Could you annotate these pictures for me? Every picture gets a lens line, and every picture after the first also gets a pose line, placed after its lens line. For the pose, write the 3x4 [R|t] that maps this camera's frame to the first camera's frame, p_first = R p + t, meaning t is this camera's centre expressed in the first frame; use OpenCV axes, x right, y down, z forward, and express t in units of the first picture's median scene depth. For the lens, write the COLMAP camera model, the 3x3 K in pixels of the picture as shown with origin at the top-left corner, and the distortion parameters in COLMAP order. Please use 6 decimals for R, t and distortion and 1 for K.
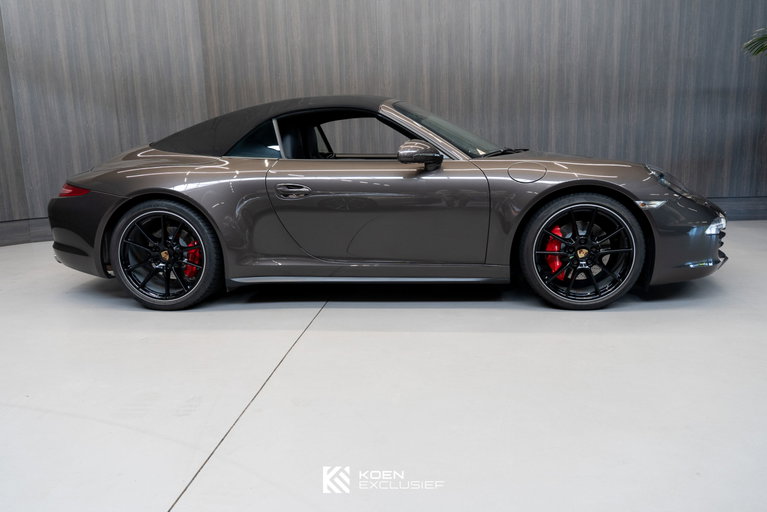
lens RADIAL K [[581.1, 0, 381.6], [0, 581.1, 253.5], [0, 0, 1]] dist [0.007594, -0.024837]
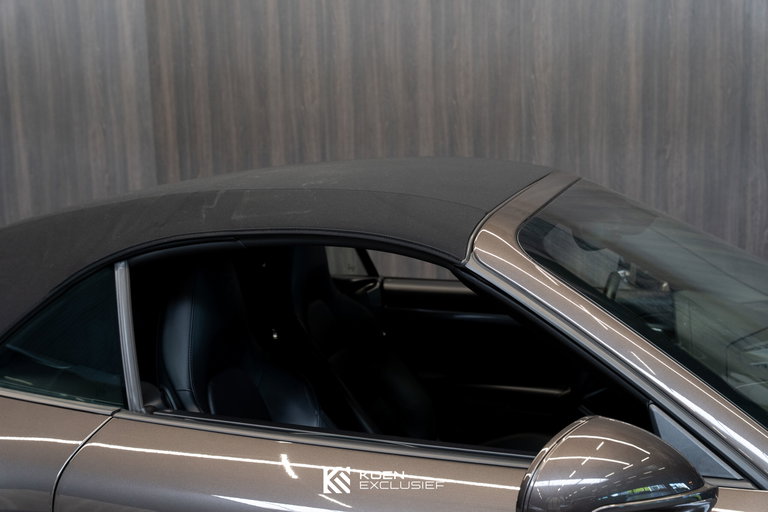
lens RADIAL K [[941.5, 0, 382.3], [0, 941.5, 259.5], [0, 0, 1]] dist [0.019383, 0.000000]
pose [[0.985165, 0.027631, -0.169373, 0.016742], [-0.034040, 0.998806, -0.035050, -0.123620], [0.168203, 0.040296, 0.984929, 0.304462]]
